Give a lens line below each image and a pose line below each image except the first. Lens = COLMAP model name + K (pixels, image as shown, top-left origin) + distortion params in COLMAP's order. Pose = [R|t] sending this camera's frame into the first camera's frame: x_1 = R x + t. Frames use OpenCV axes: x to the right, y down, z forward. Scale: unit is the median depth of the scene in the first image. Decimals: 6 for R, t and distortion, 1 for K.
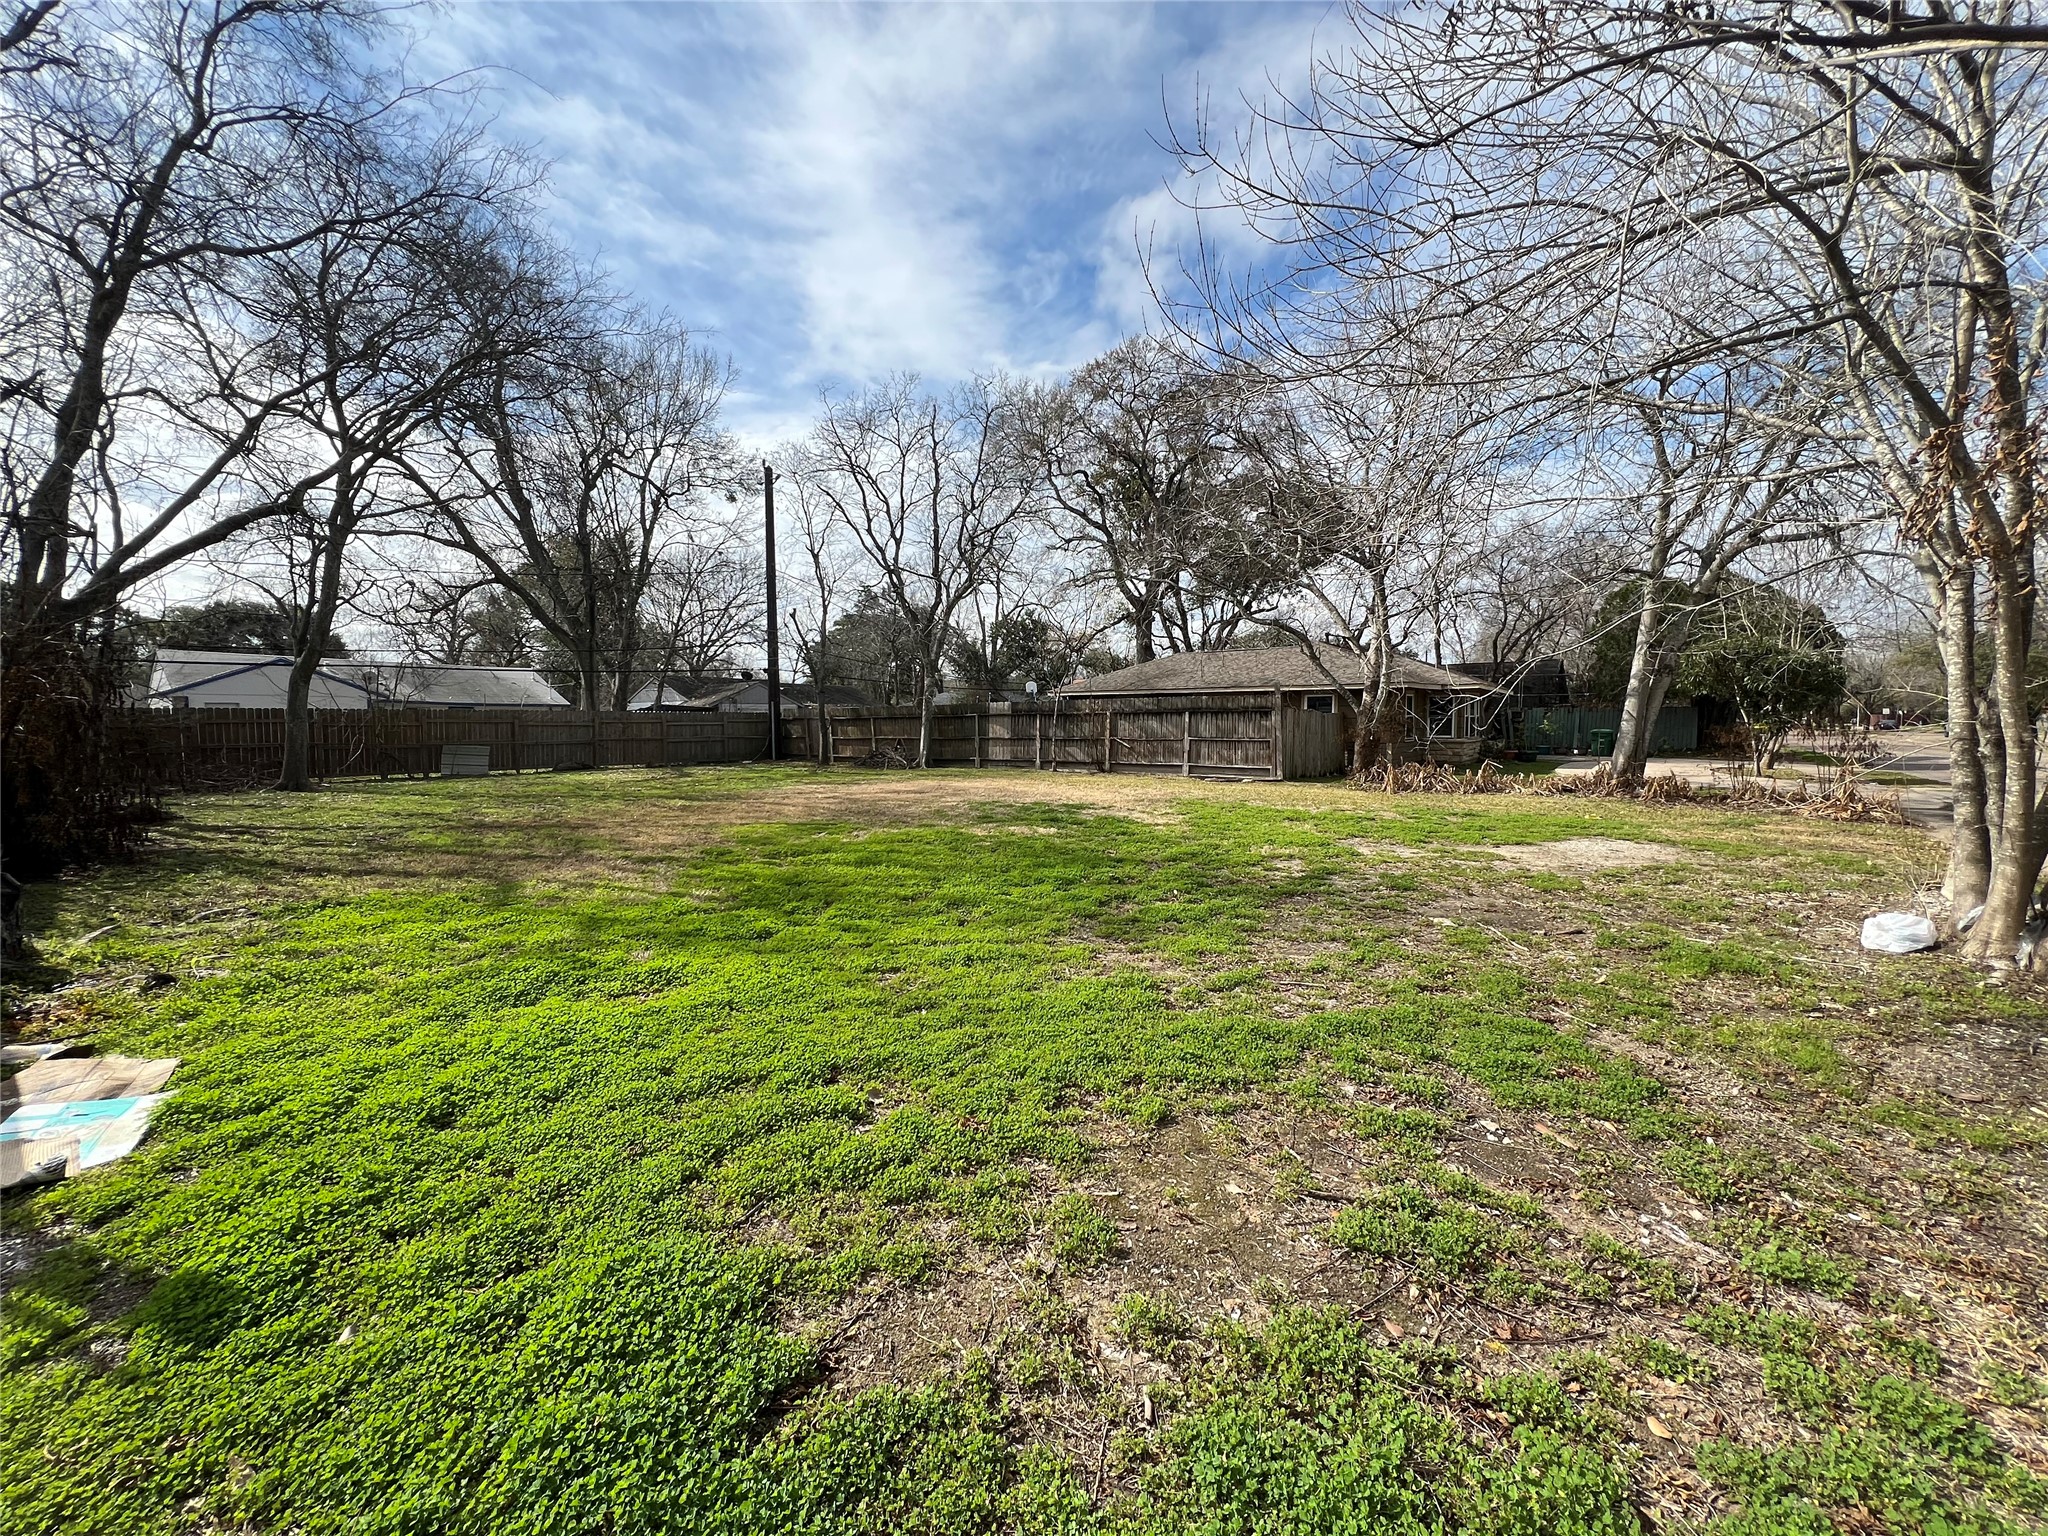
lens RADIAL K [[823.9, 0, 1028.4], [0, 823.9, 764.5], [0, 0, 1]] dist [-0.011193, -0.000156]
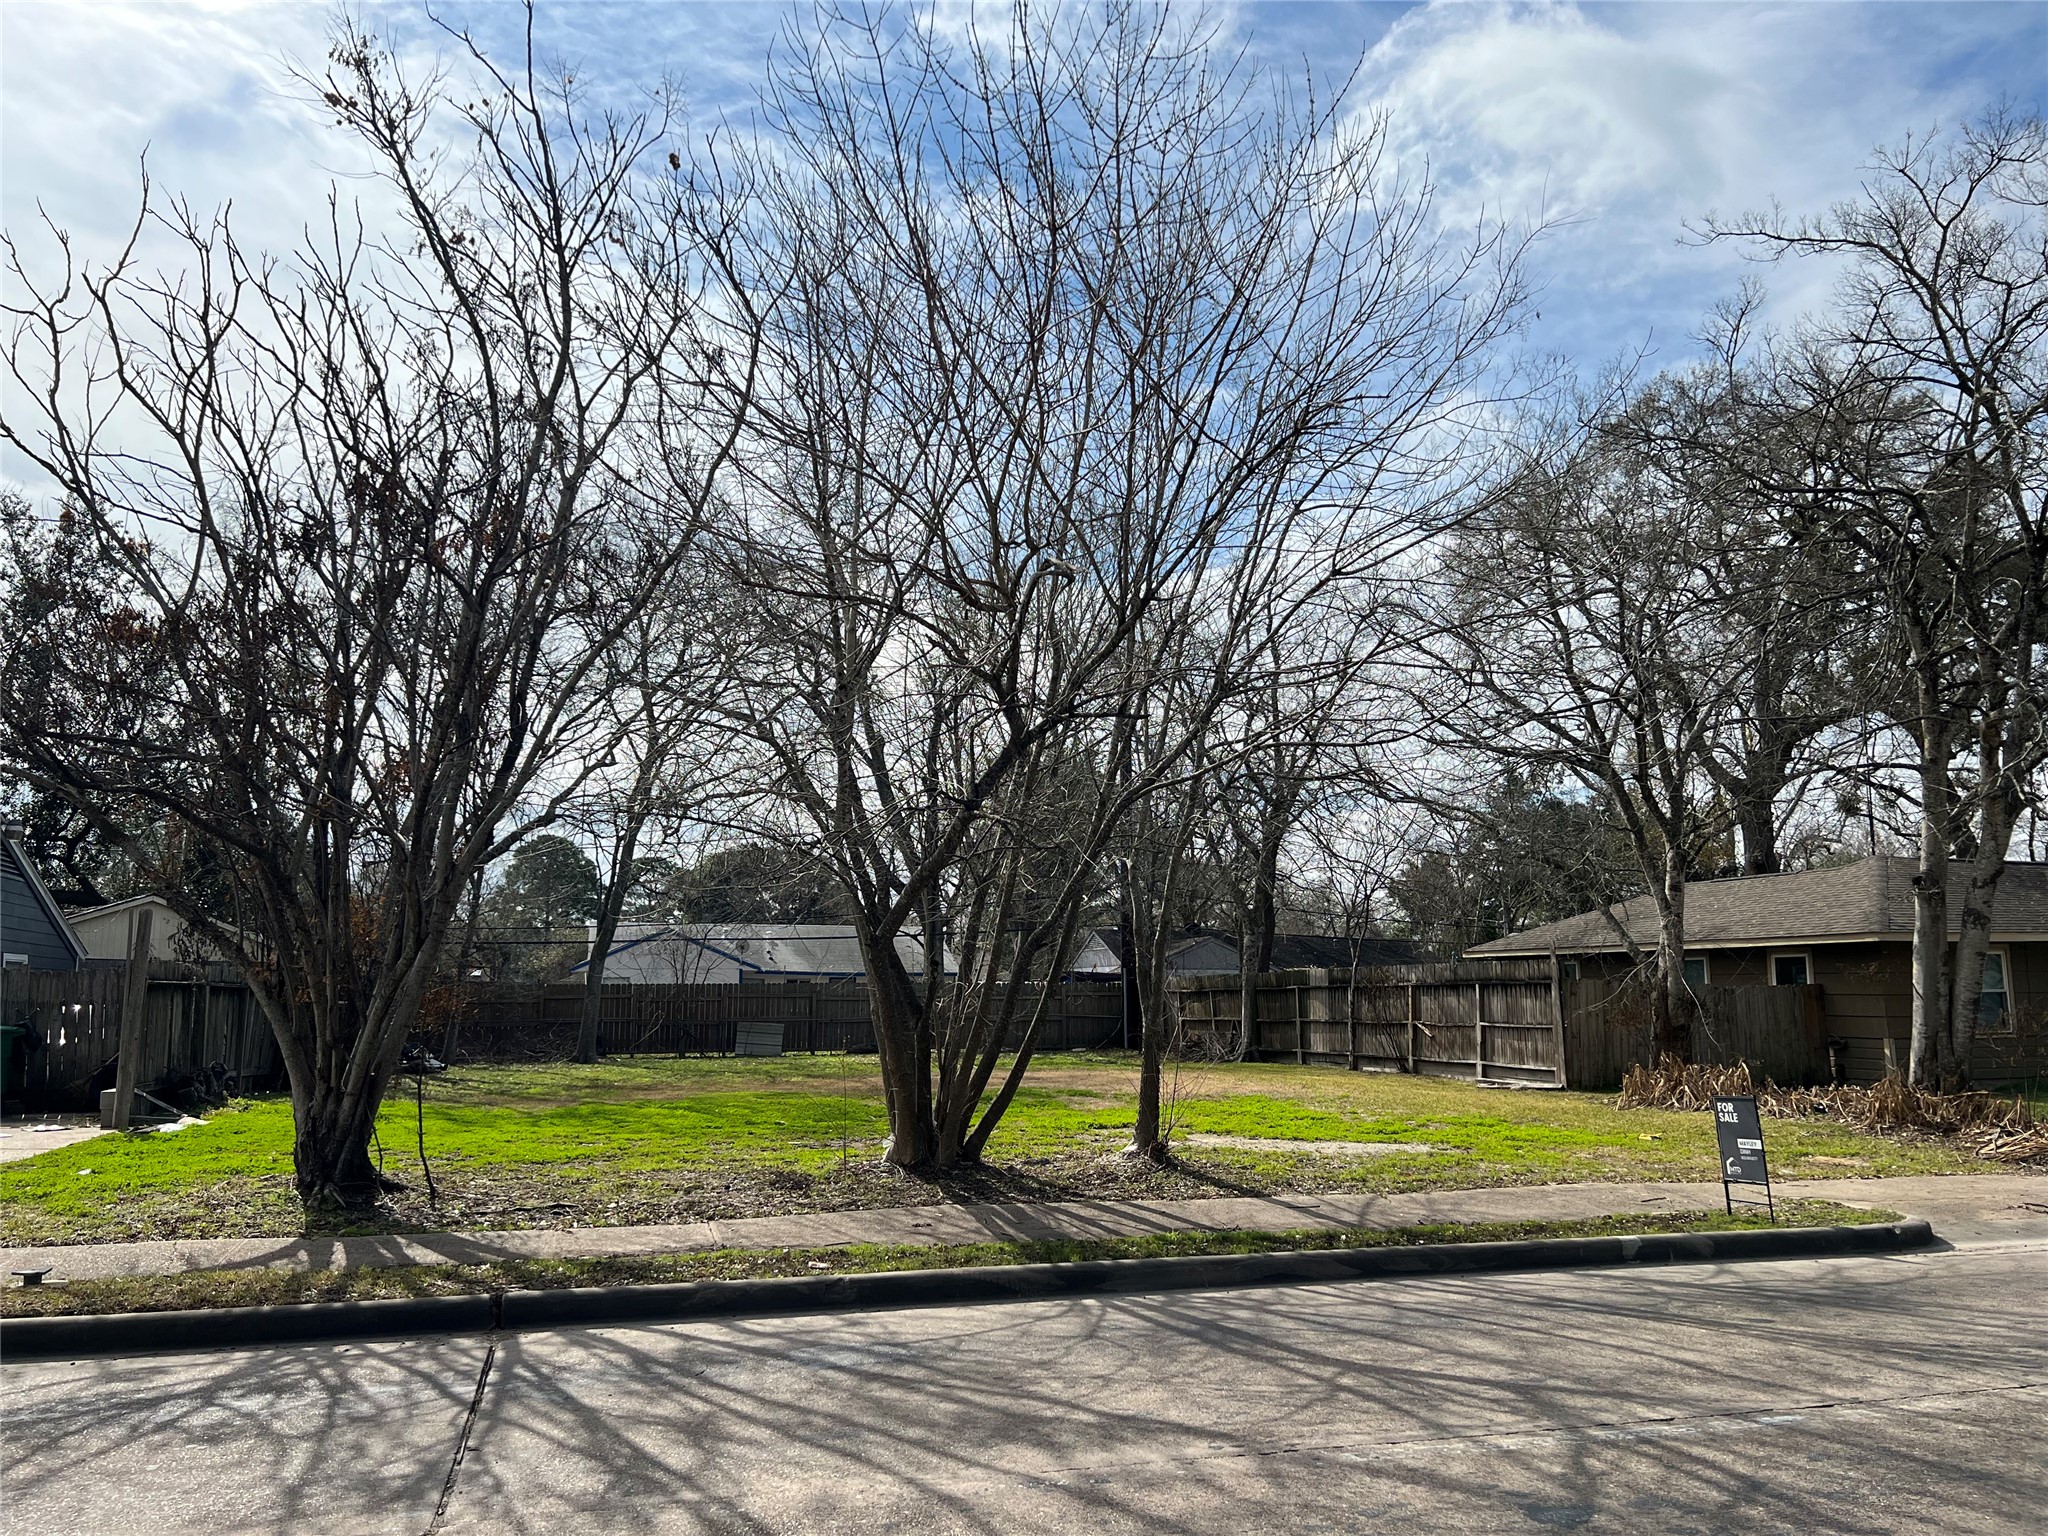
lens RADIAL K [[1546.6, 0, 1024.5], [0, 1546.6, 741.8], [0, 0, 1]] dist [0.024894, -0.002766]
pose [[0.800873, -0.096924, -0.590939, 0.627147], [-0.029923, 0.979105, -0.201144, 0.008341], [0.598087, 0.178773, 0.781238, -0.245277]]
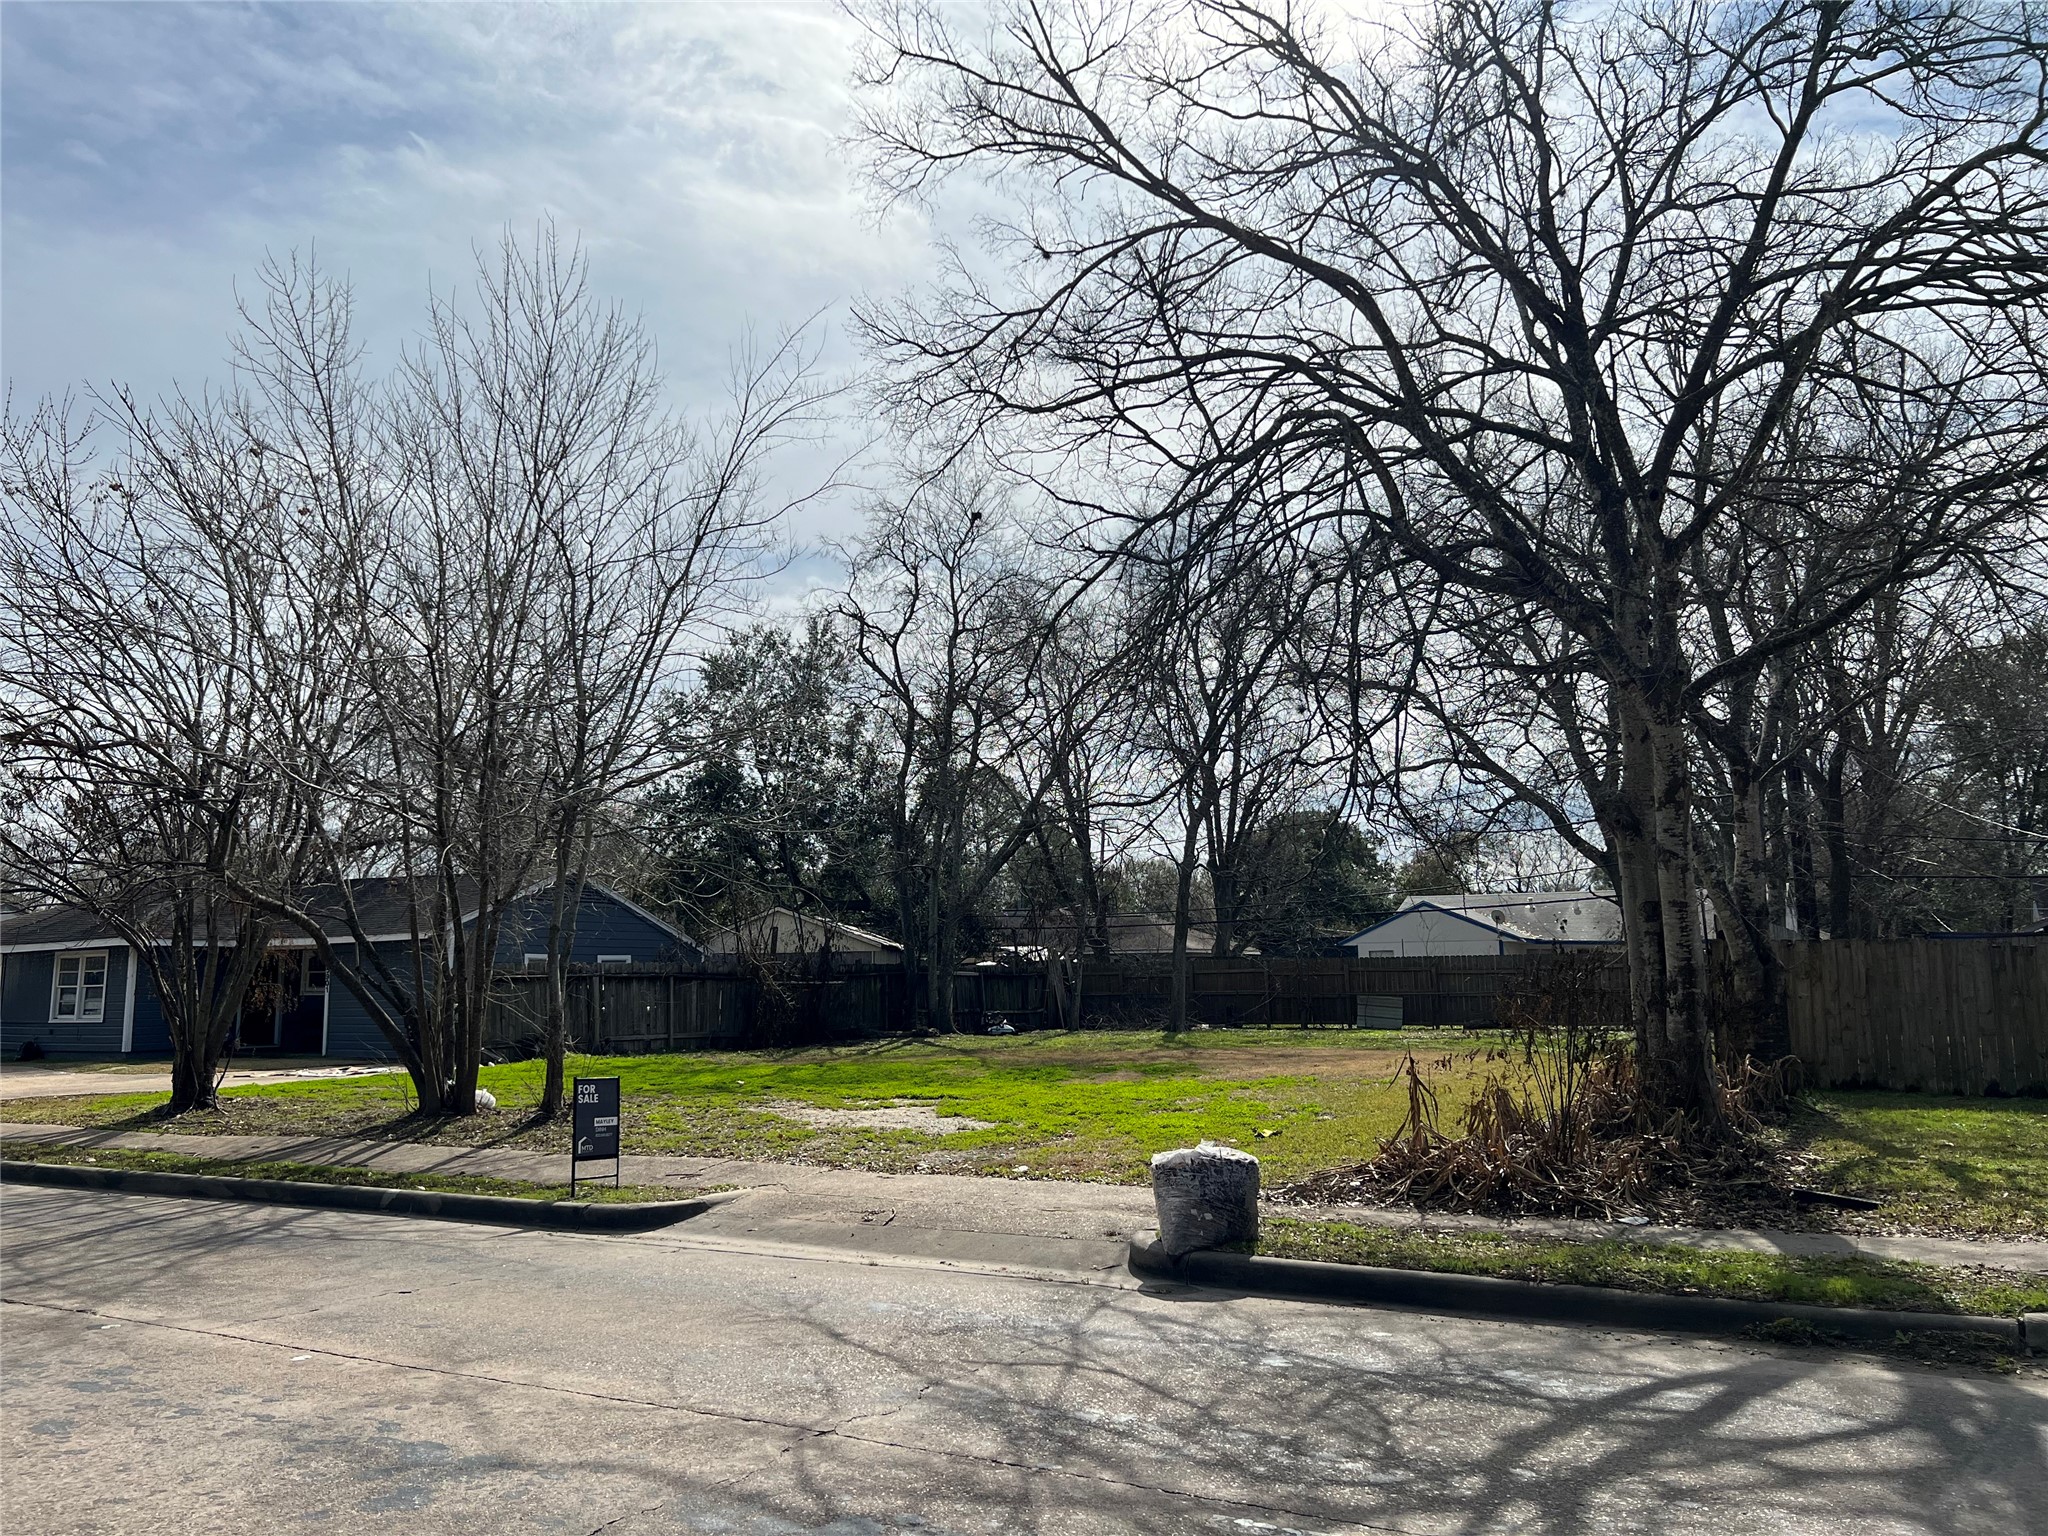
lens RADIAL K [[1558.4, 0, 1015.6], [0, 1558.4, 733.5], [0, 0, 1]] dist [0.052762, -0.002491]
pose [[0.111144, -0.152810, -0.981986, 1.085603], [-0.032447, 0.987023, -0.157266, -0.025993], [0.993275, 0.049341, 0.104743, 0.399988]]
